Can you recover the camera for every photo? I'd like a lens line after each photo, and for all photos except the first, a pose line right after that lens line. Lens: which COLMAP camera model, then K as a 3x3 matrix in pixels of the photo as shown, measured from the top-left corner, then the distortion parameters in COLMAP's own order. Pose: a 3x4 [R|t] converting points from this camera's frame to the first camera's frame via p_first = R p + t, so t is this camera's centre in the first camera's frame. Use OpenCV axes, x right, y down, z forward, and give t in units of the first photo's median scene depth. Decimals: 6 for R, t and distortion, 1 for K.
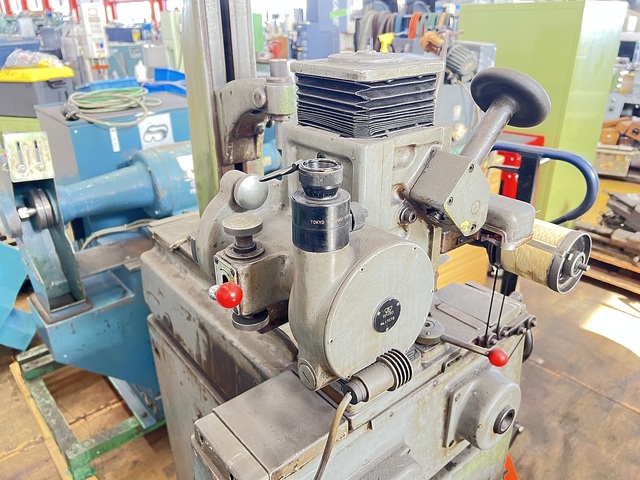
lens RADIAL K [[485.5, 0, 320.0], [0, 485.5, 240.0], [0, 0, 1]] dist [0.060792, -0.068013]
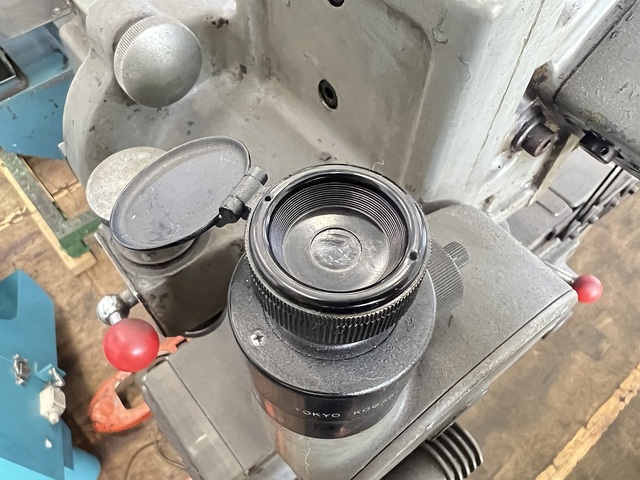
lens RADIAL K [[493.9, 0, 298.6], [0, 493.9, 281.0], [0, 0, 1]] dist [-0.004709, -0.004557]
pose [[0.999104, 0.029967, -0.029877, -0.001913], [-0.006768, 0.810114, 0.586233, -0.057048], [0.041771, -0.585505, 0.809592, 0.163320]]
